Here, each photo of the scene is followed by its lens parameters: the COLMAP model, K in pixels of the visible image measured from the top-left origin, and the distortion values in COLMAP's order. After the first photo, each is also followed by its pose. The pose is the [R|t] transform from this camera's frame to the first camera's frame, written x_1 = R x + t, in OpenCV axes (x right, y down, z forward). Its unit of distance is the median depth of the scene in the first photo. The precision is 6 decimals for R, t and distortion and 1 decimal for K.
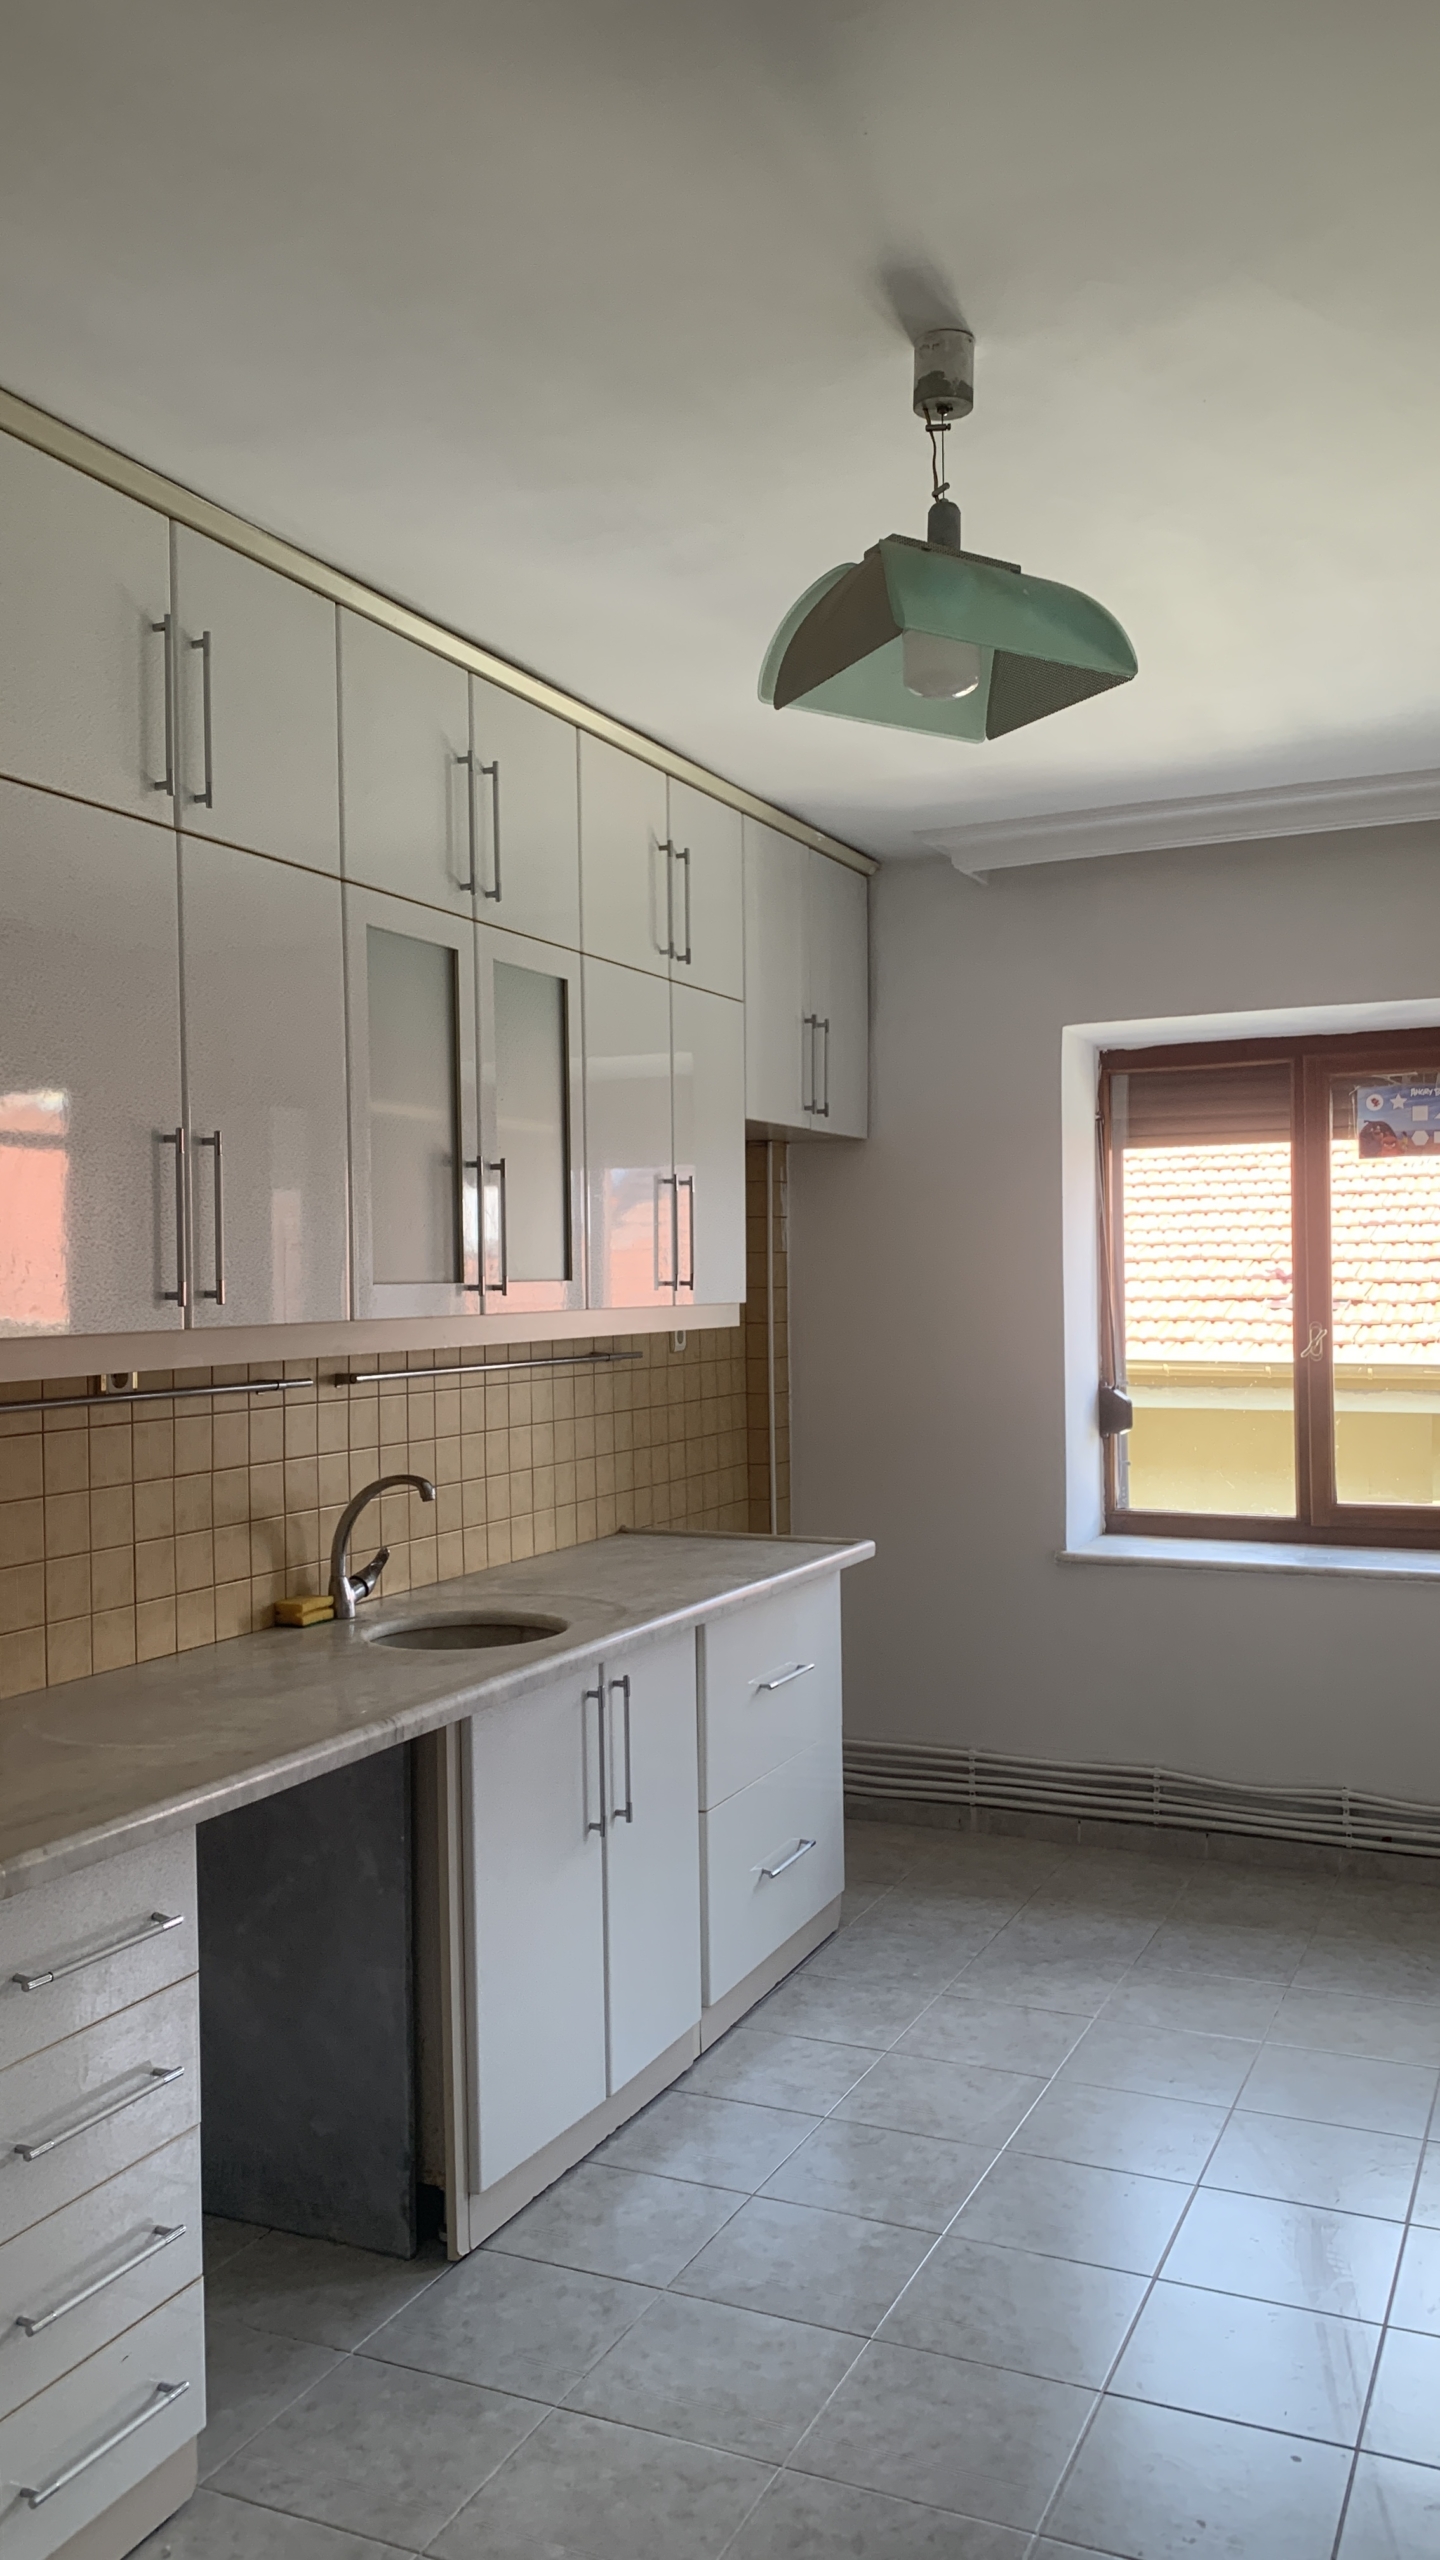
lens RADIAL K [[1948.2, 0, 714.6], [0, 1948.2, 1294.7], [0, 0, 1]] dist [0.131638, -0.294183]
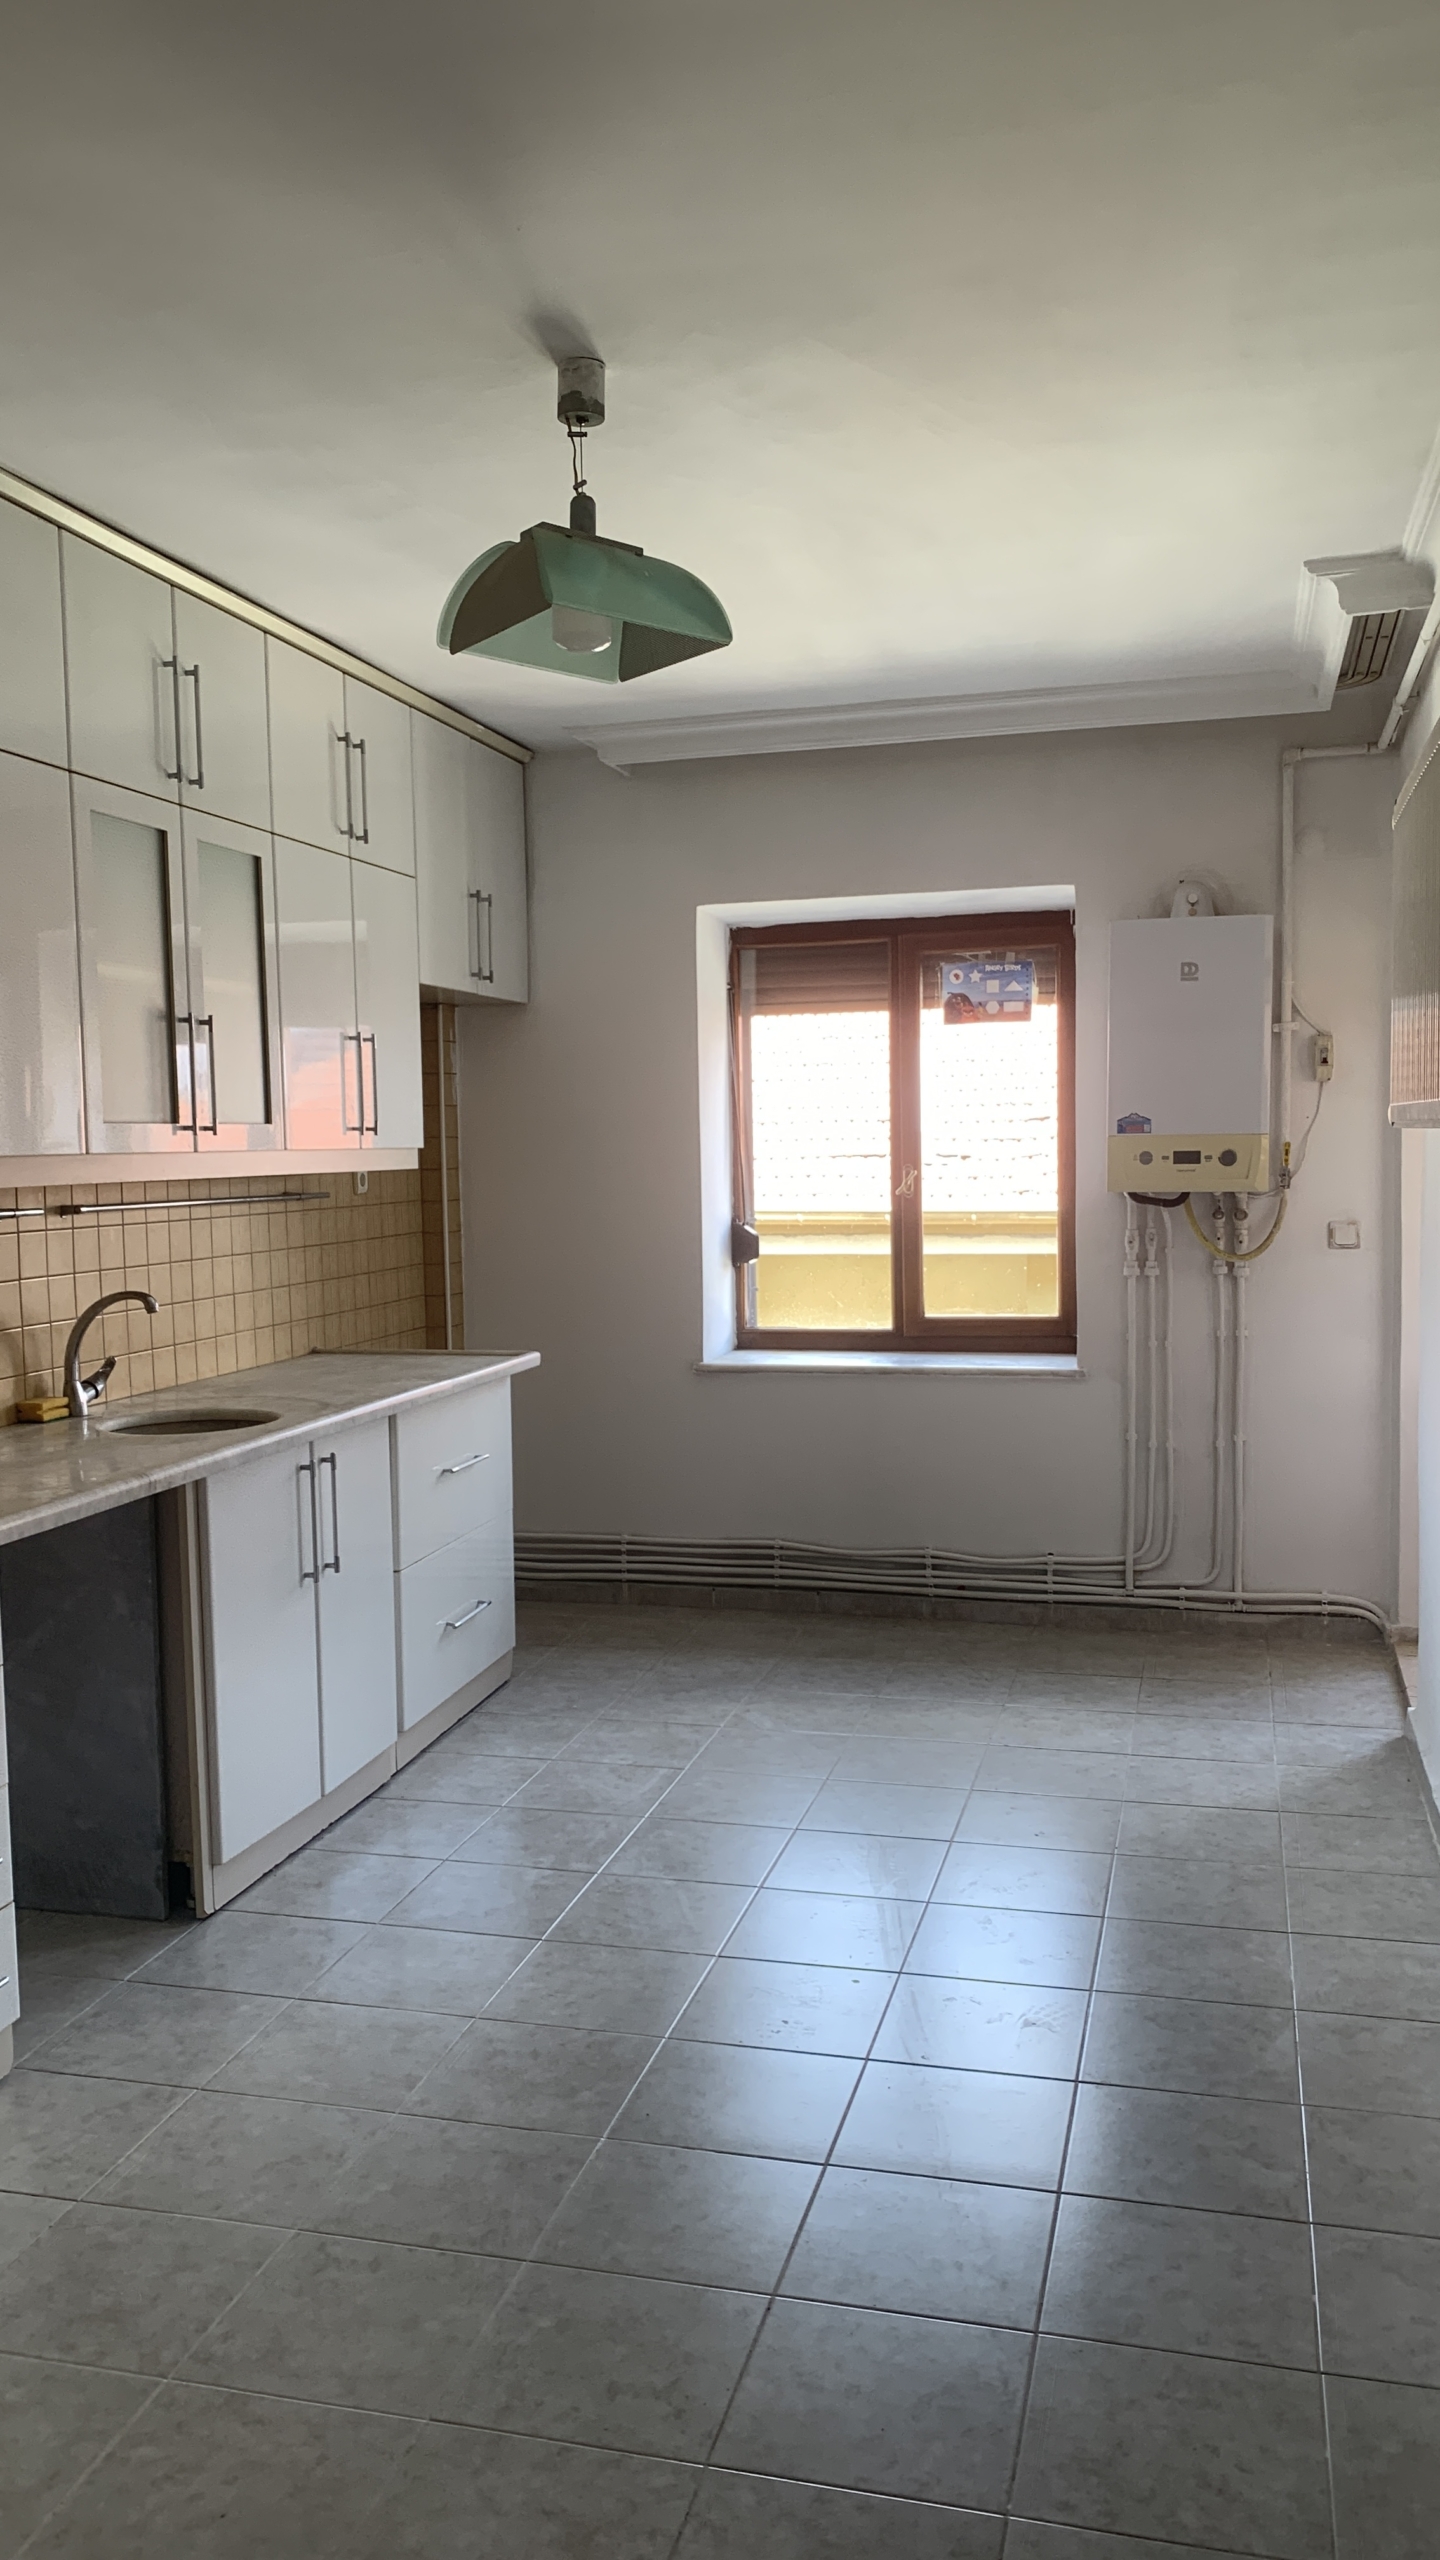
lens RADIAL K [[1948.2, 0, 714.6], [0, 1948.2, 1294.7], [0, 0, 1]] dist [0.131638, -0.294183]
pose [[0.984842, -0.017548, 0.172562, -0.018035], [0.005946, 0.997700, 0.067524, 0.016752], [-0.173350, -0.065474, 0.982682, -0.187803]]
